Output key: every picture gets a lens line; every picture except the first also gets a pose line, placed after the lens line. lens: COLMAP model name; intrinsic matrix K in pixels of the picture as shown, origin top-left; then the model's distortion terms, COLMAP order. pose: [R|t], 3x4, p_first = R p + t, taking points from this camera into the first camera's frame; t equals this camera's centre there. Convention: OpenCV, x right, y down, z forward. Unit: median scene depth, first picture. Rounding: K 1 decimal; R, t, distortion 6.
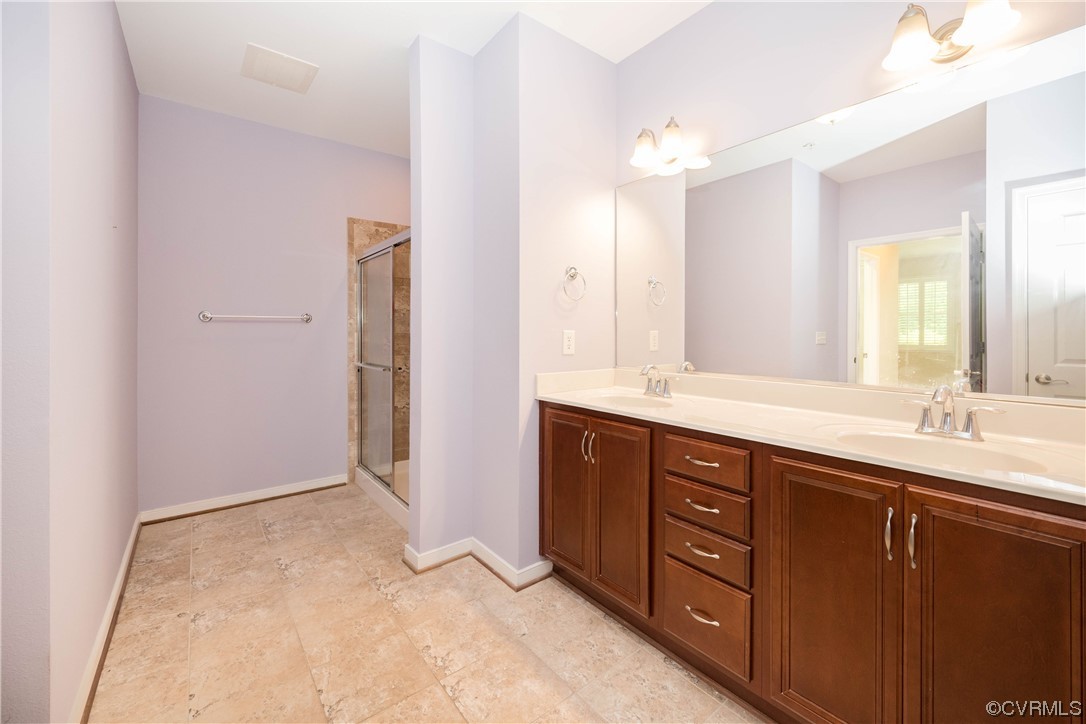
lens RADIAL K [[439.2, 0, 550.0], [0, 439.2, 340.6], [0, 0, 1]] dist [-0.000399, -0.000073]
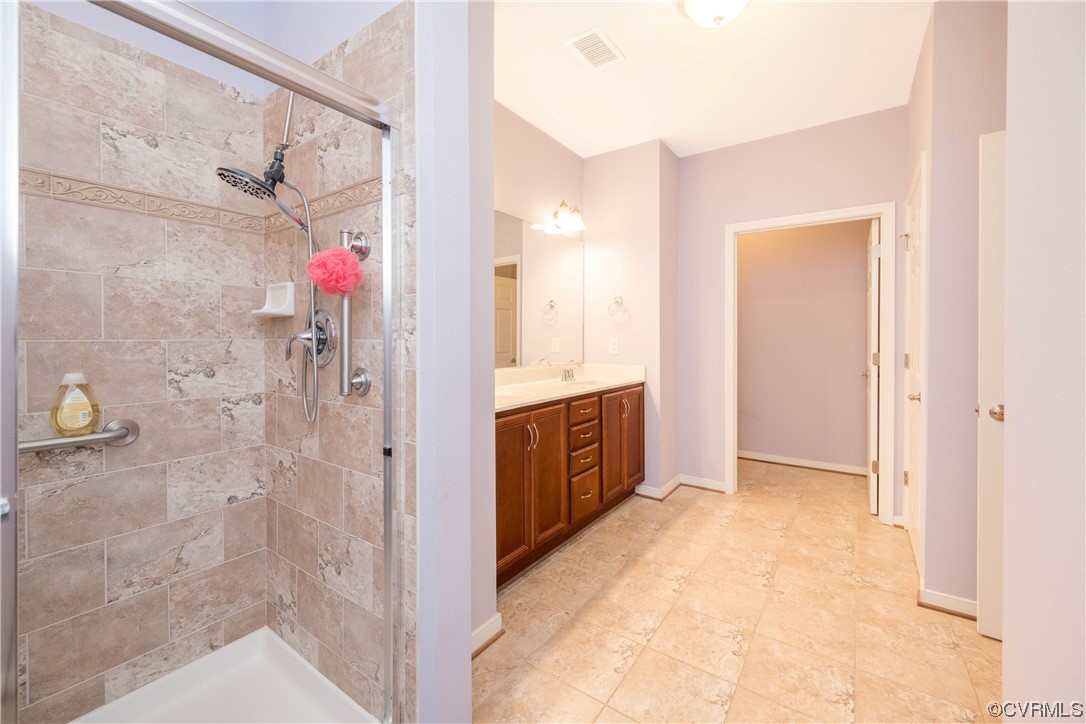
lens RADIAL K [[439.2, 0, 550.0], [0, 439.2, 340.6], [0, 0, 1]] dist [-0.000399, -0.000073]
pose [[-0.286581, -0.011332, 0.957989, -1.207356], [0.005715, 0.999892, 0.013537, -0.035619], [-0.958039, 0.009355, -0.286485, 1.484111]]
